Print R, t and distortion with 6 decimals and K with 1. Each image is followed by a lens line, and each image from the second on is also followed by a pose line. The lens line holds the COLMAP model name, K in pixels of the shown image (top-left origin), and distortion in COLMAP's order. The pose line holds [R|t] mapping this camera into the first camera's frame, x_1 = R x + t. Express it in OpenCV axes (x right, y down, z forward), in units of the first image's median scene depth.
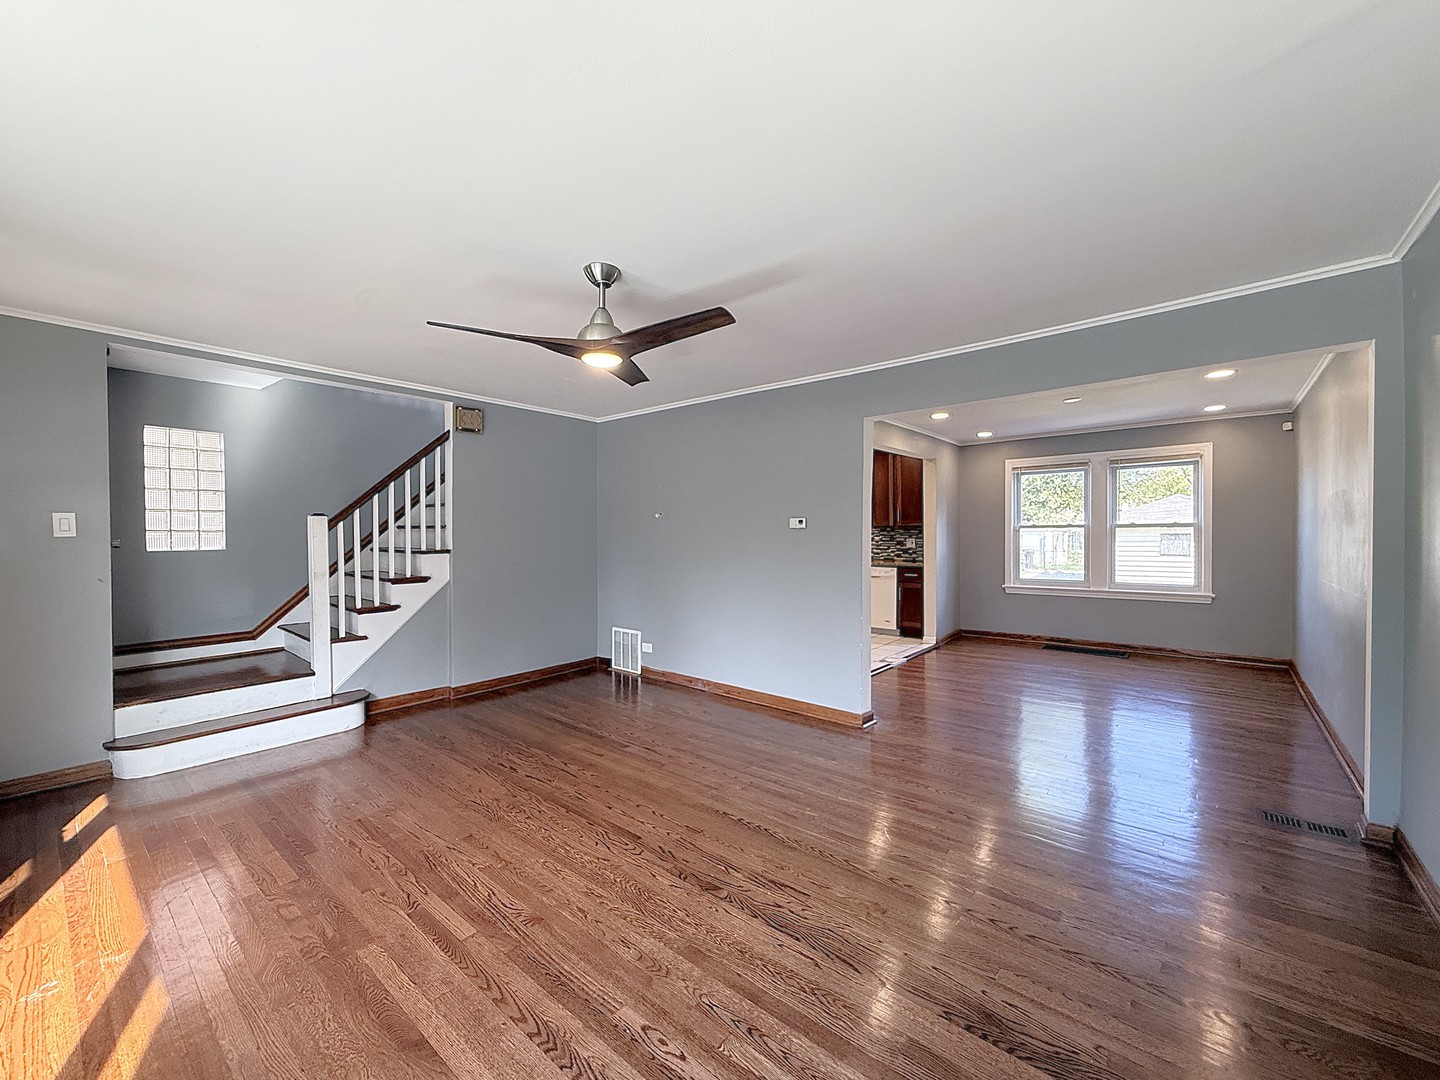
lens RADIAL K [[575.8, 0, 689.4], [0, 575.8, 539.7], [0, 0, 1]] dist [0.002408, 0.000427]
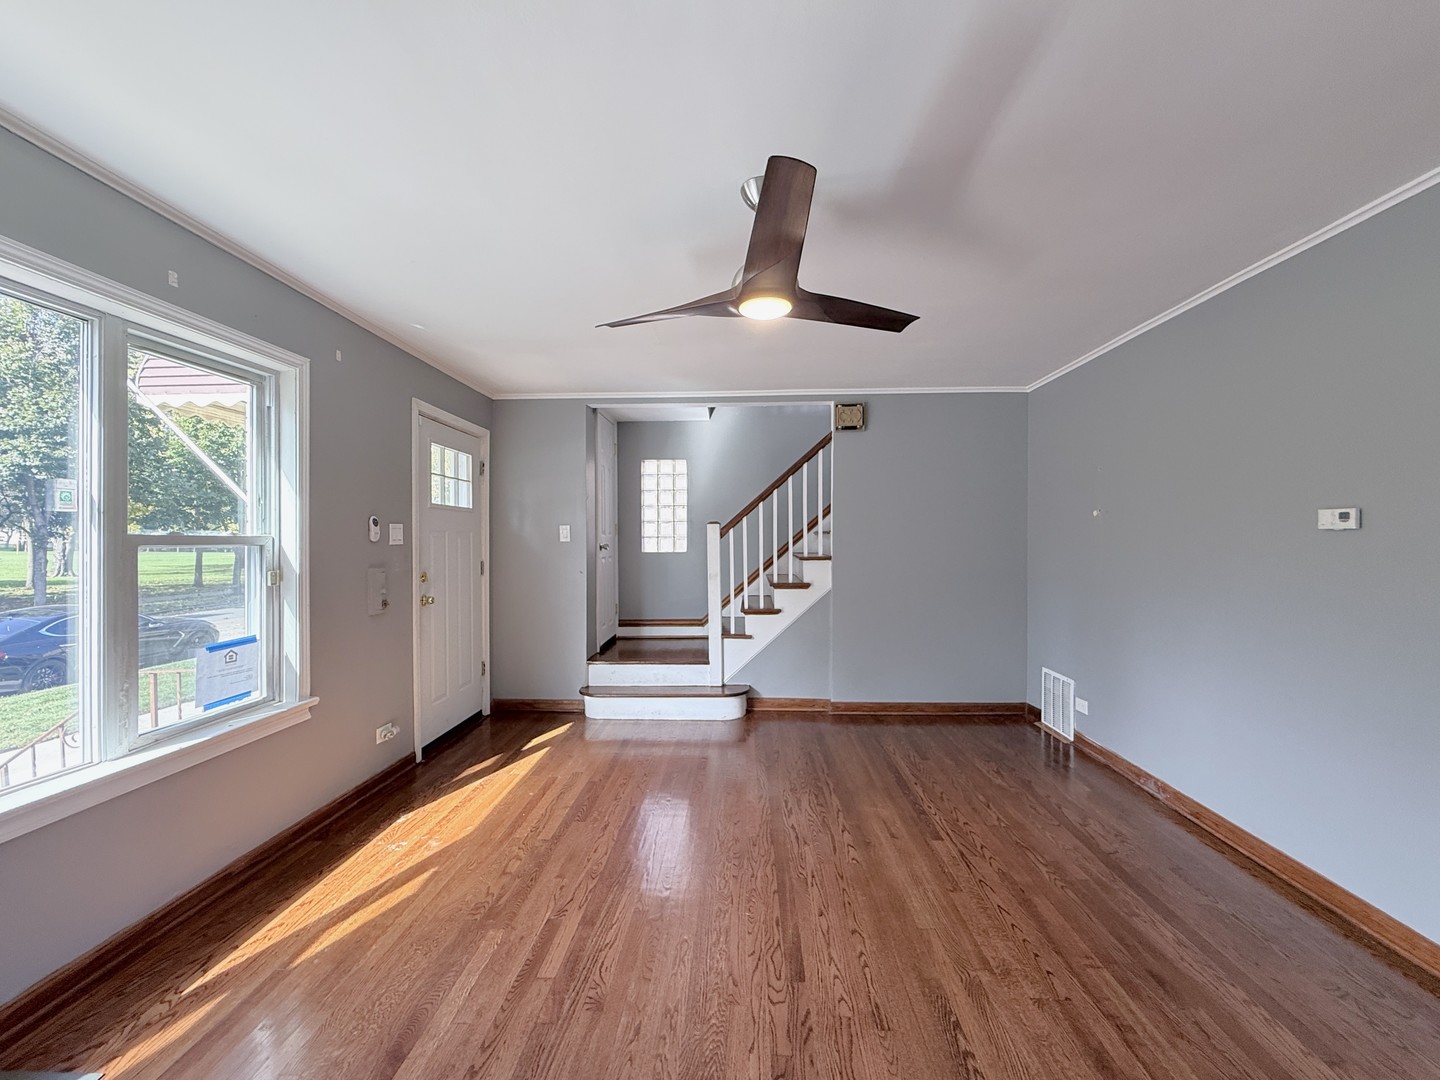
lens RADIAL K [[575.8, 0, 719.8], [0, 575.8, 542.5], [0, 0, 1]] dist [0.002408, 0.000427]
pose [[0.631106, 0.004879, -0.775682, 0.230140], [-0.007294, 0.999973, 0.000355, -0.005153], [0.775663, 0.005433, 0.631124, 0.286026]]
